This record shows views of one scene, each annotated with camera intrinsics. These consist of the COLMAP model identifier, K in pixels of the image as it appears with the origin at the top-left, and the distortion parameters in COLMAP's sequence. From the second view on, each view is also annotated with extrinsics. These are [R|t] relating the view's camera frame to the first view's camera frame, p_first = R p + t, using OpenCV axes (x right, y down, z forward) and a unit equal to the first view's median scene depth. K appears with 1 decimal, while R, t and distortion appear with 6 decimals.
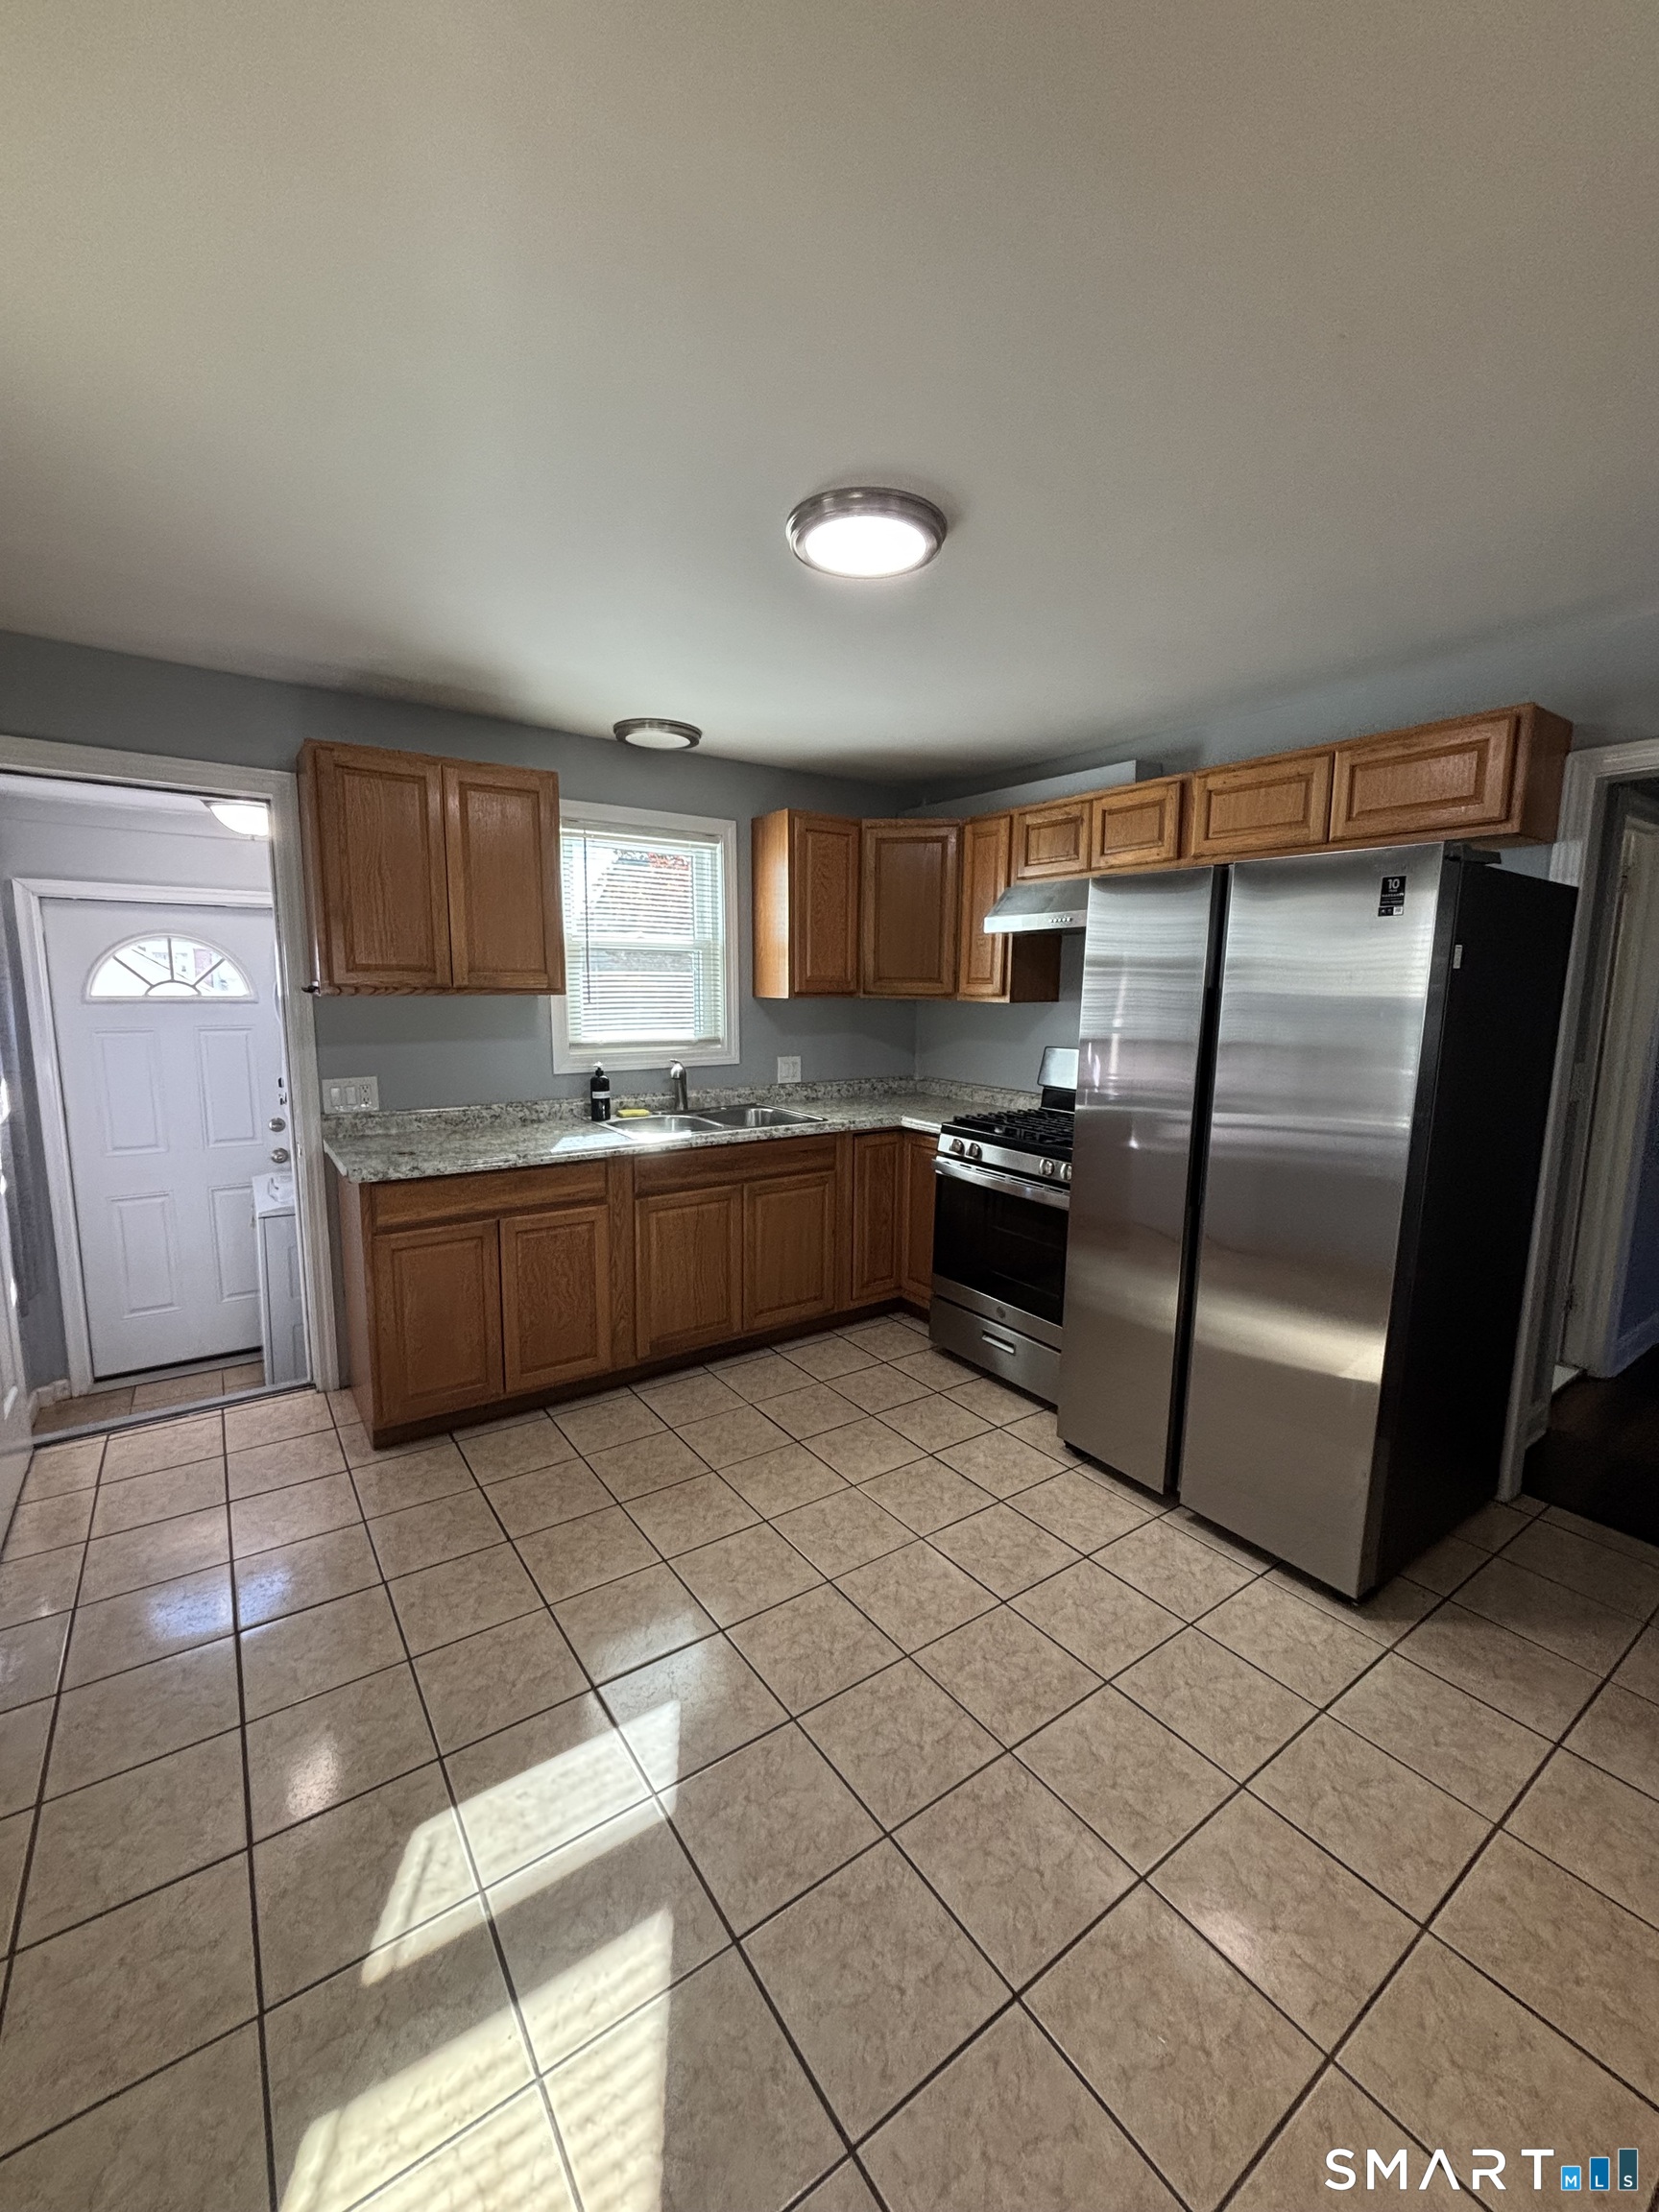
lens RADIAL K [[894.2, 0, 829.5], [0, 894.2, 1106.0], [0, 0, 1]] dist [0.000790, 0.000162]
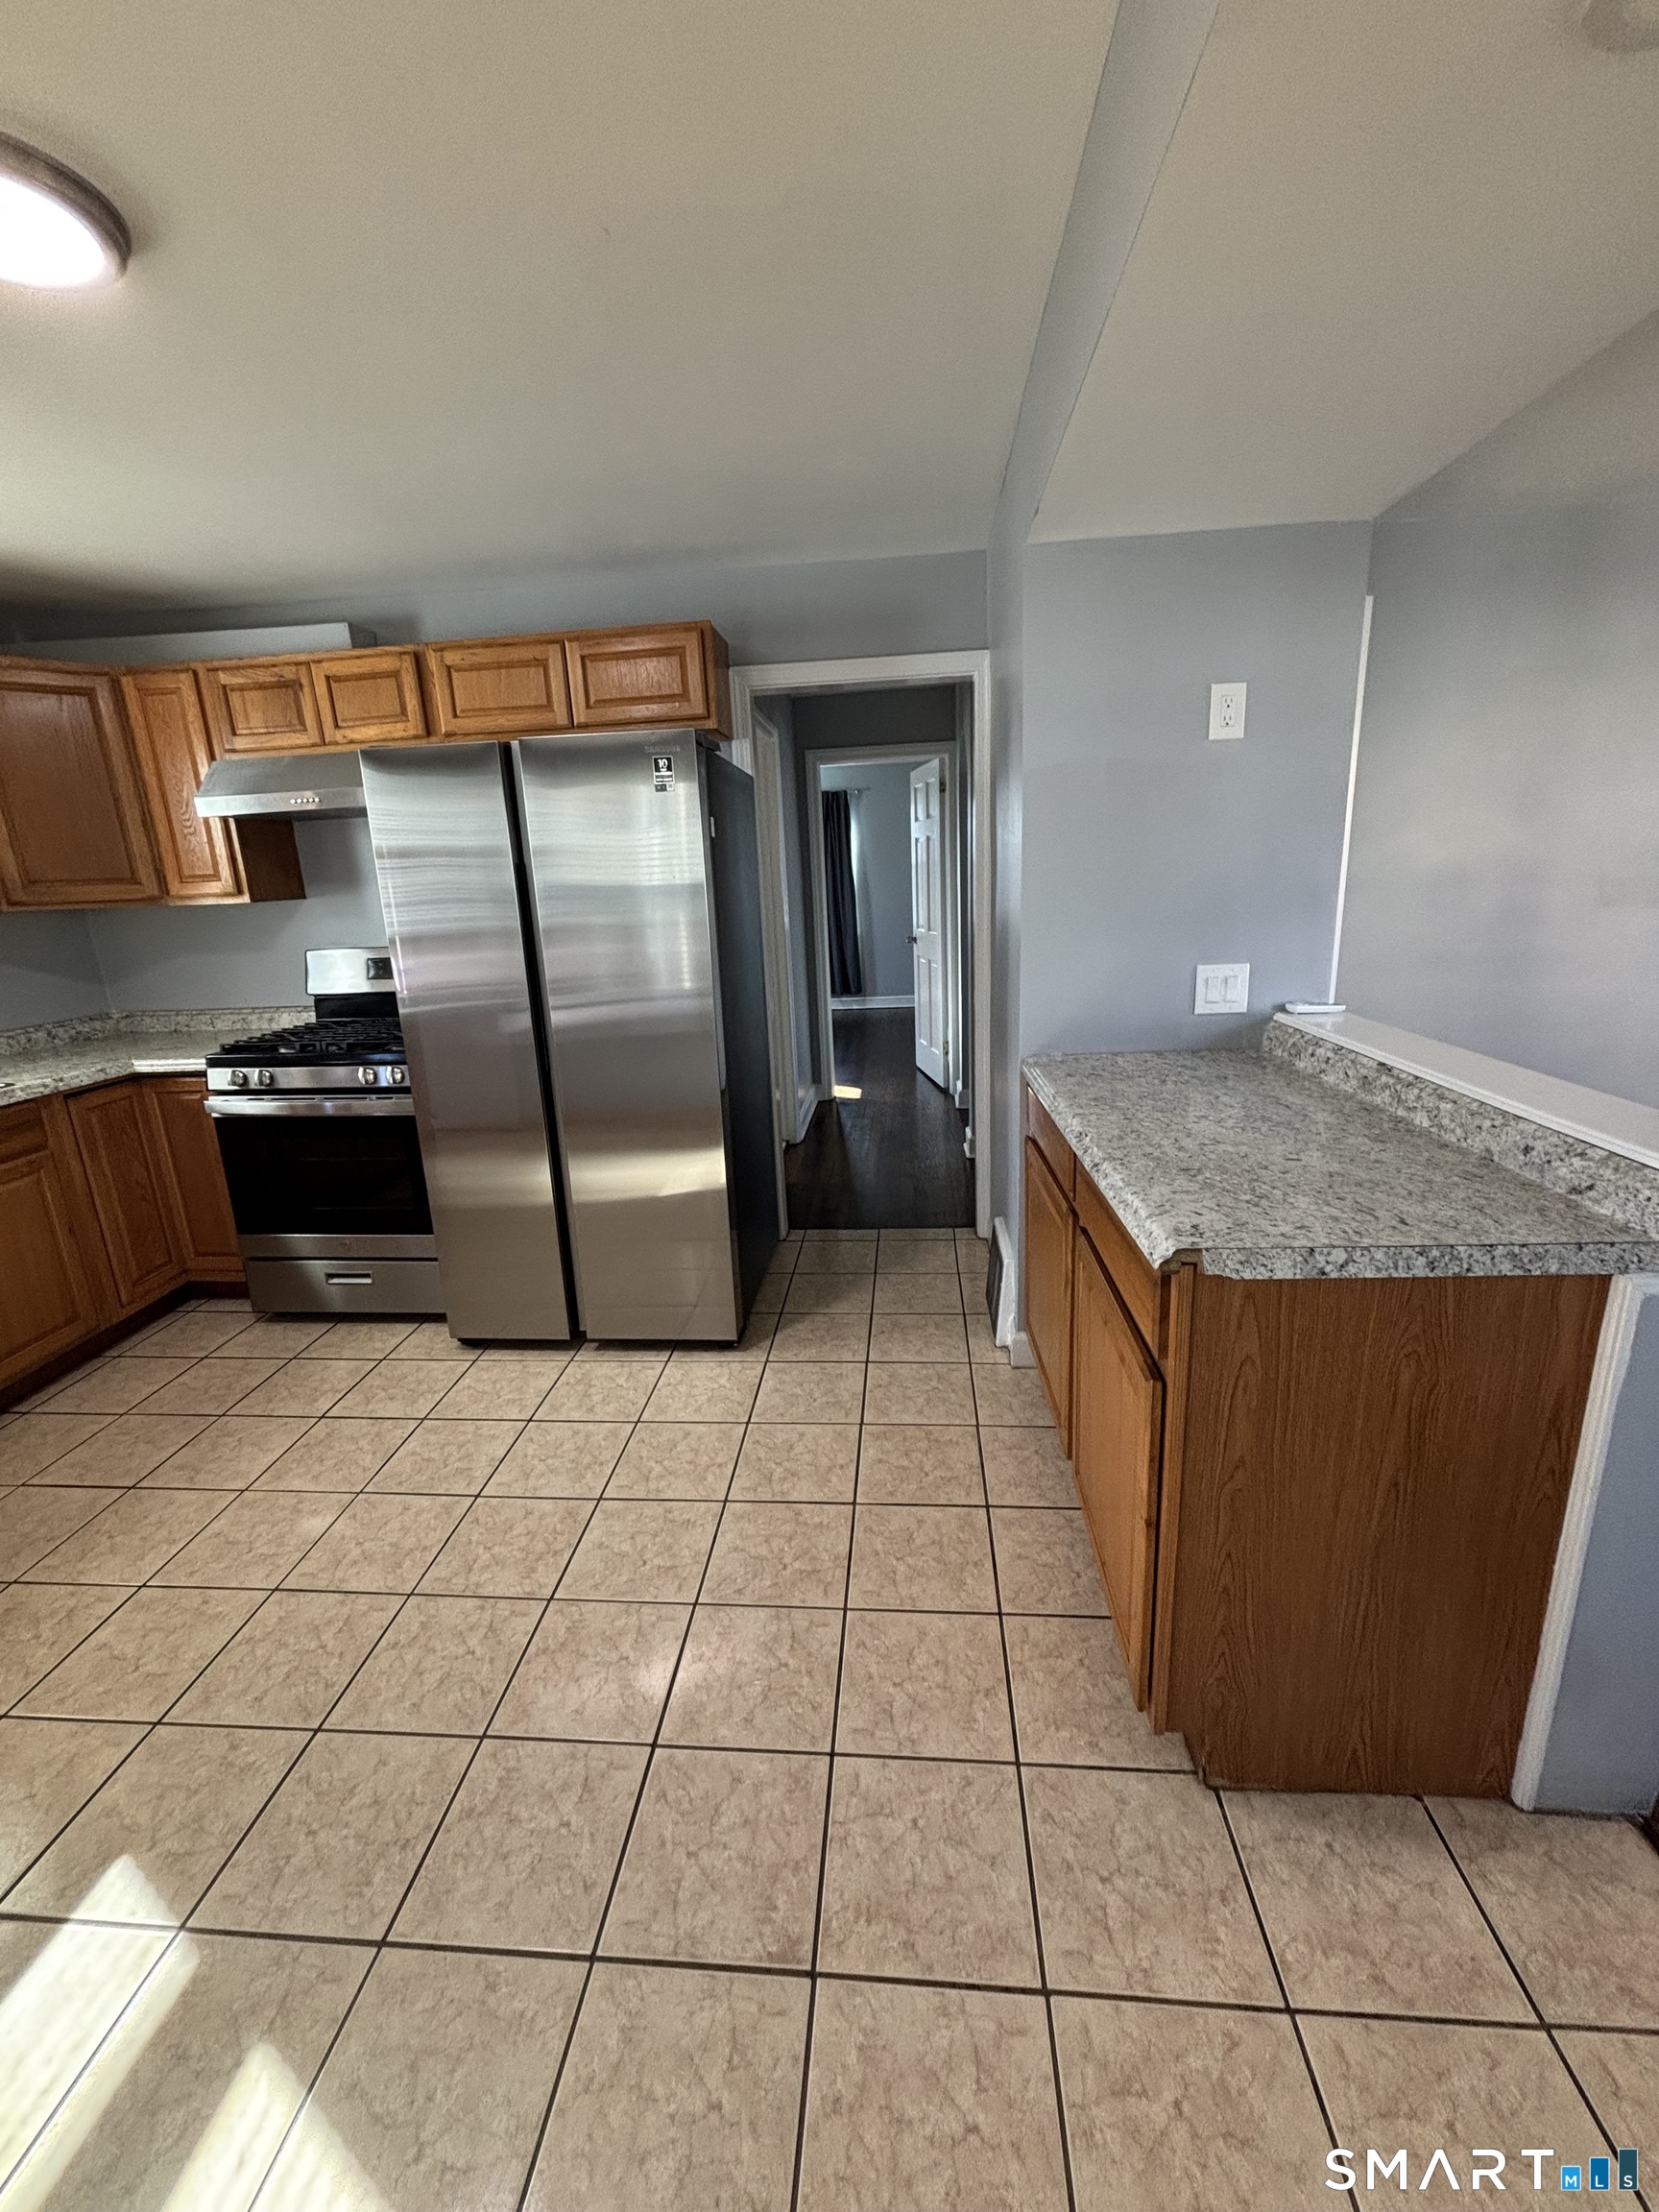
lens RADIAL K [[894.2, 0, 829.5], [0, 894.2, 1106.0], [0, 0, 1]] dist [0.000790, 0.000162]
pose [[0.642558, -0.233849, 0.729680, -0.128894], [0.161557, 0.972230, 0.169314, 0.019418], [-0.749011, 0.009091, 0.662495, 0.031275]]
